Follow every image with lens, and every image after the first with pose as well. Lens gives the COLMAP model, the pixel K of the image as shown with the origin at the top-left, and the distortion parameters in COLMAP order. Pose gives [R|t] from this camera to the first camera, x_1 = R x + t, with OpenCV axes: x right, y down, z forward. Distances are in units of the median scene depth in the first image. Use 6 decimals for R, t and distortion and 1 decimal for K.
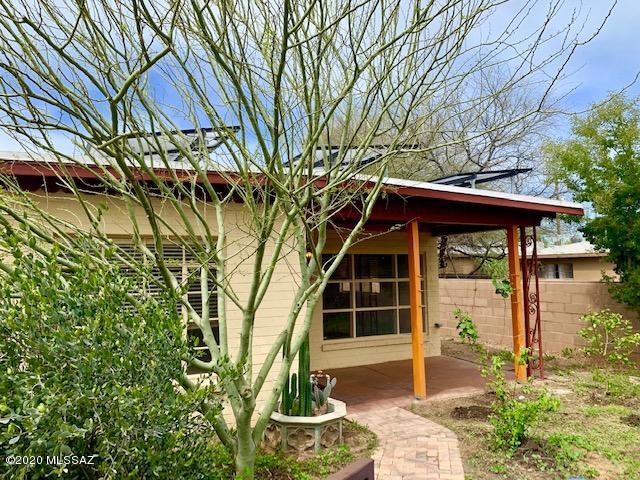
lens RADIAL K [[530.3, 0, 317.6], [0, 530.3, 241.5], [0, 0, 1]] dist [0.007542, -0.003418]
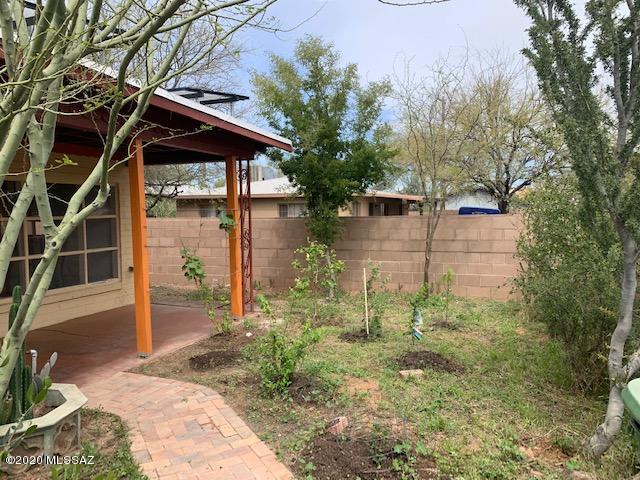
lens RADIAL K [[499.3, 0, 322.2], [0, 499.3, 239.5], [0, 0, 1]] dist [0.100695, -0.068212]
pose [[0.756311, -0.036595, 0.653187, -0.103891], [-0.028294, 0.995670, 0.088544, 0.033612], [-0.653600, -0.085448, 0.752001, 0.222768]]
